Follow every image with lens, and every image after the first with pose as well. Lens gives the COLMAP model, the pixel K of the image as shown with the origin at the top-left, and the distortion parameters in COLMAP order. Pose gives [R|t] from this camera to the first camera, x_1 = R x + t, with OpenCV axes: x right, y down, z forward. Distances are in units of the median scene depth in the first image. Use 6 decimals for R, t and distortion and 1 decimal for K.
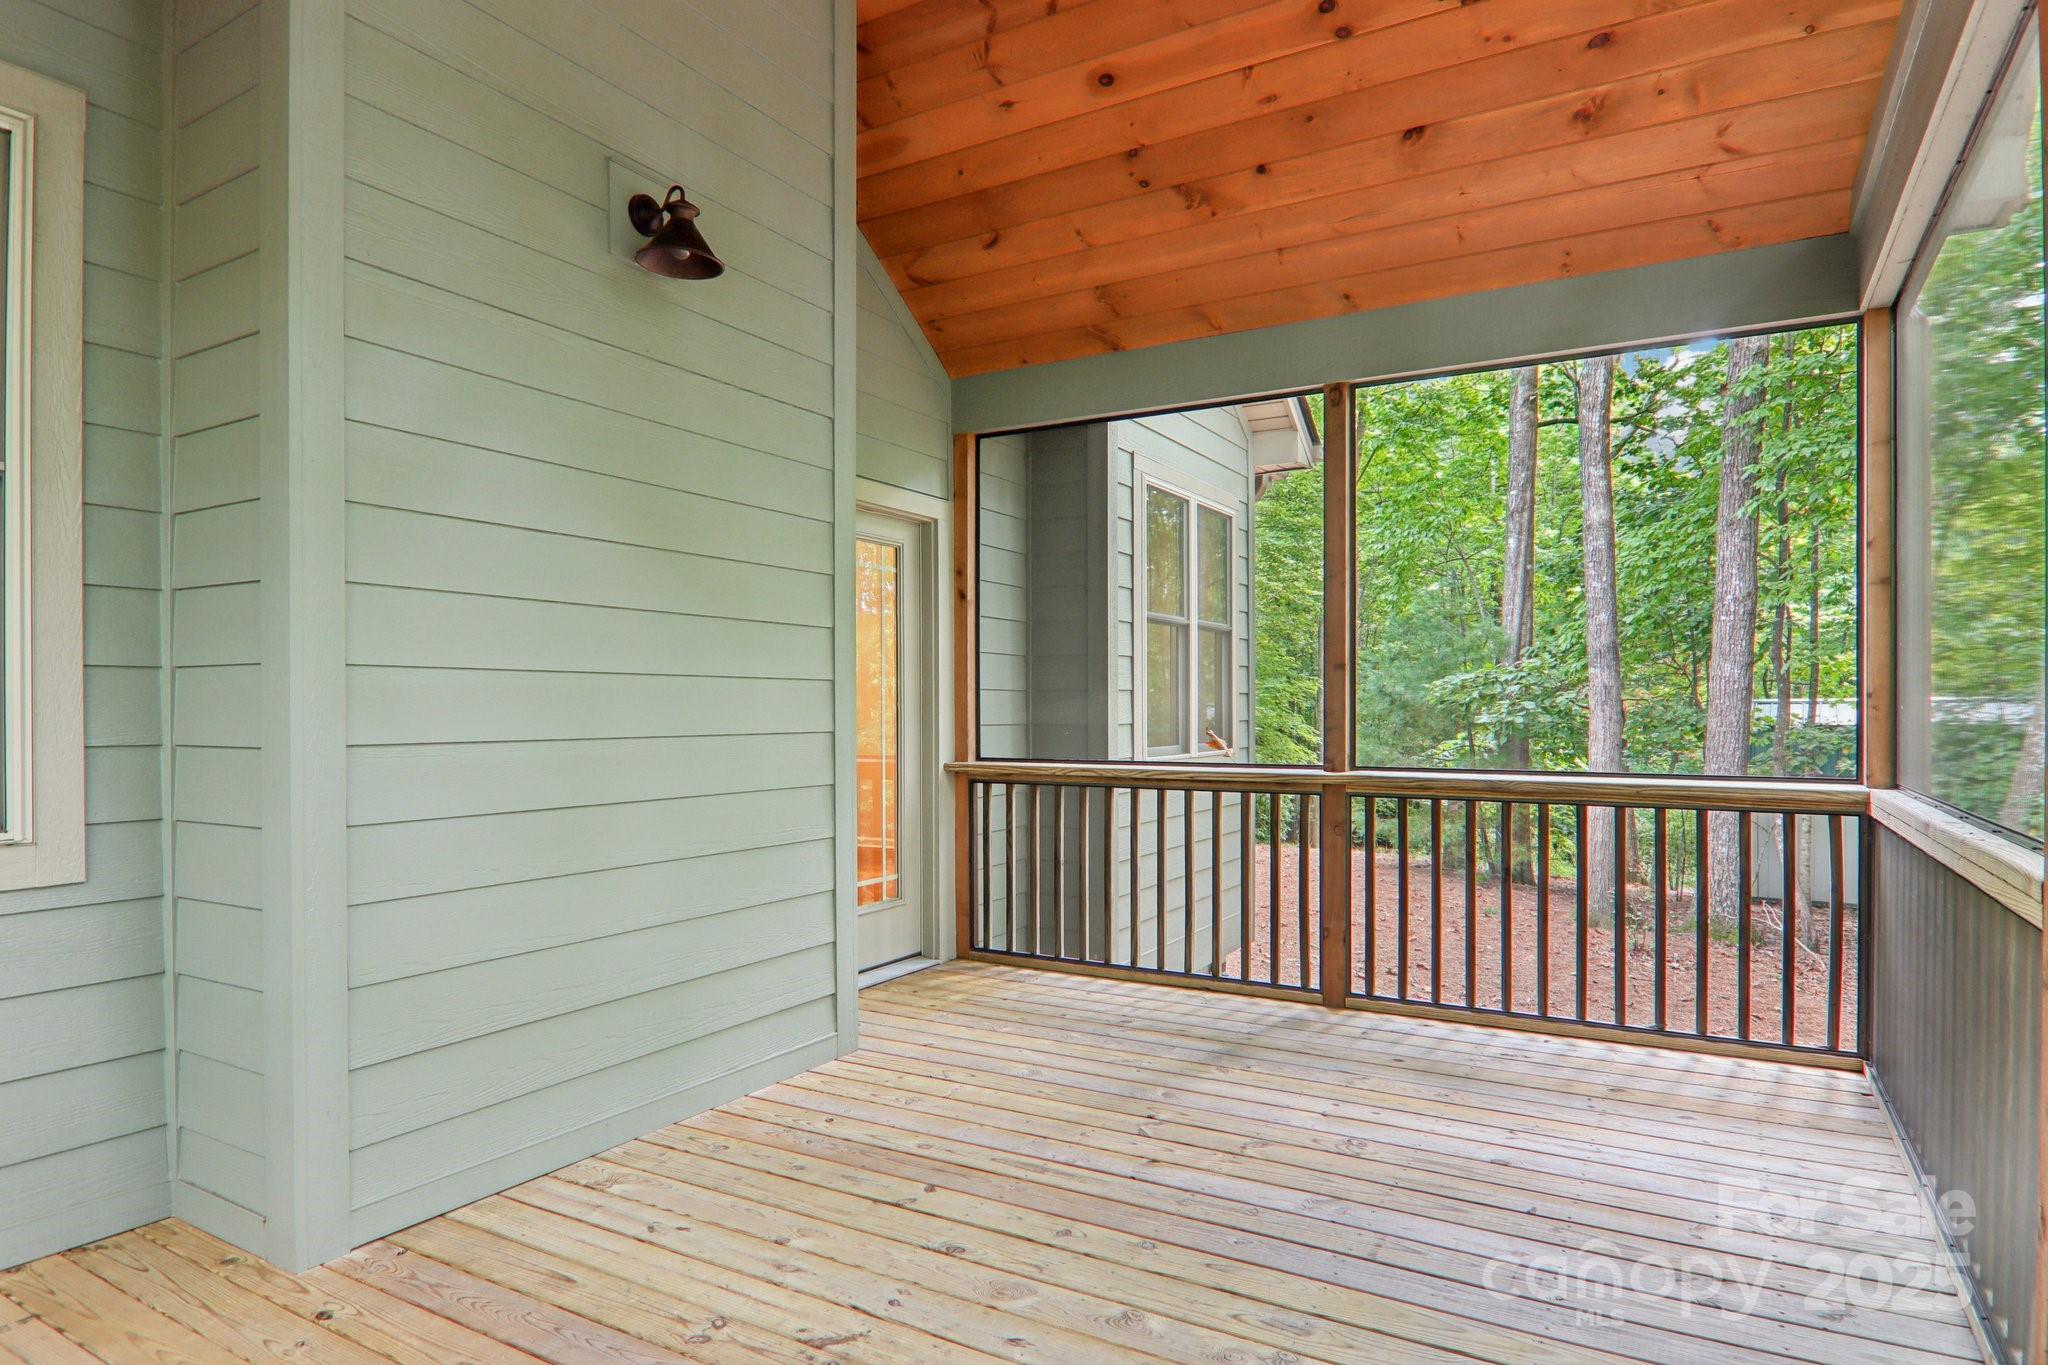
lens RADIAL K [[1175.1, 0, 1020.6], [0, 1175.1, 701.3], [0, 0, 1]] dist [-0.000606, -0.000043]
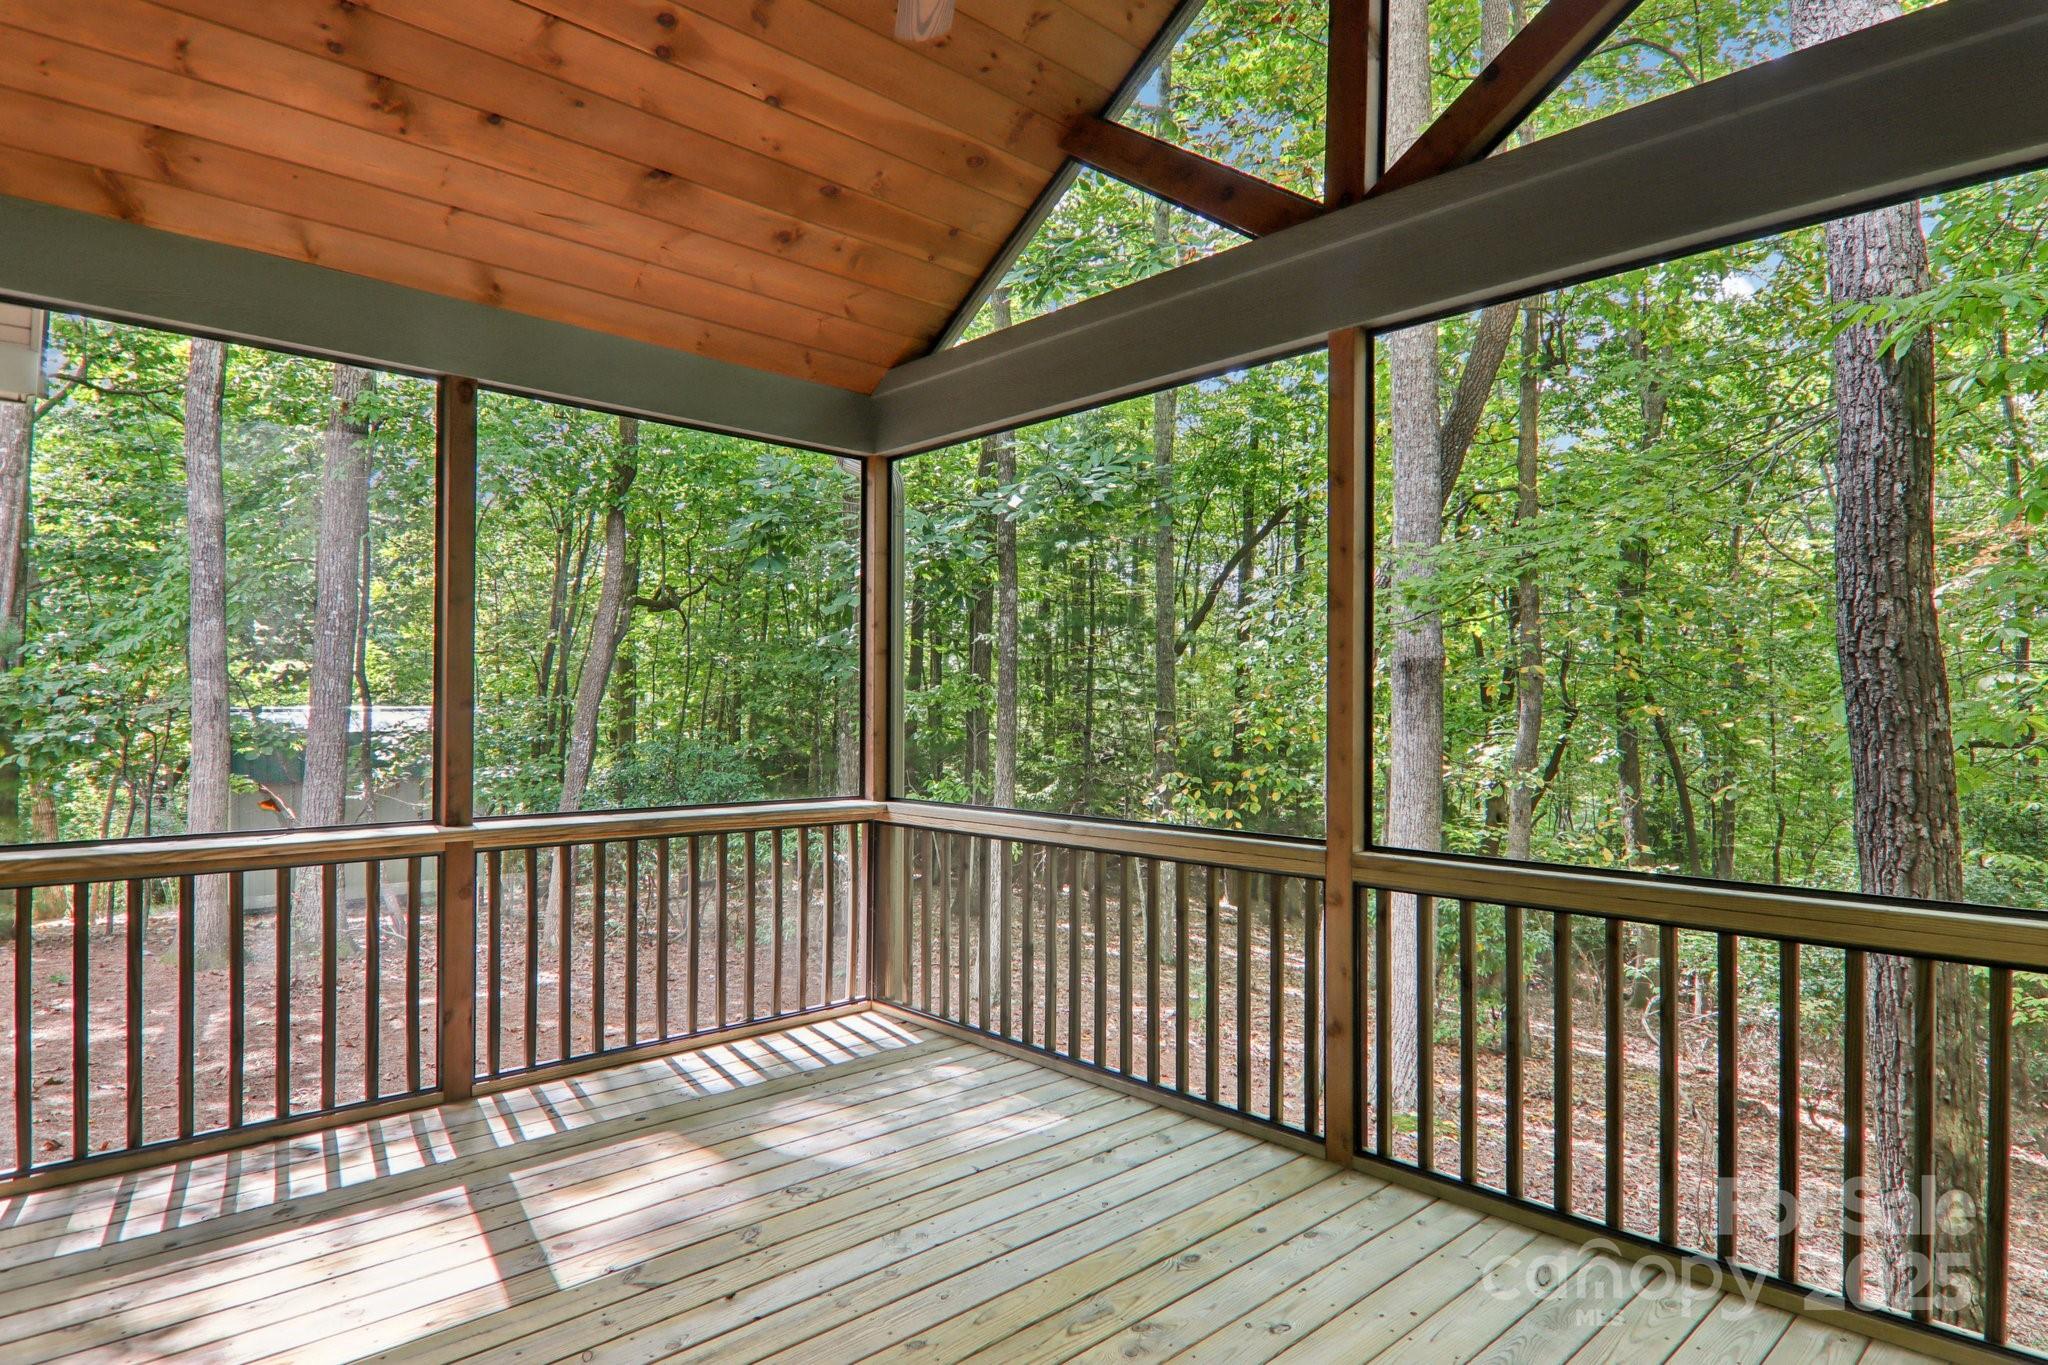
lens RADIAL K [[1175.1, 0, 1020.6], [0, 1175.1, 701.3], [0, 0, 1]] dist [-0.000606, -0.000043]
pose [[0.283875, 0.005579, 0.958845, -0.437381], [-0.007488, 0.999965, -0.003601, -0.031894], [-0.958832, -0.006157, 0.283907, 0.353564]]
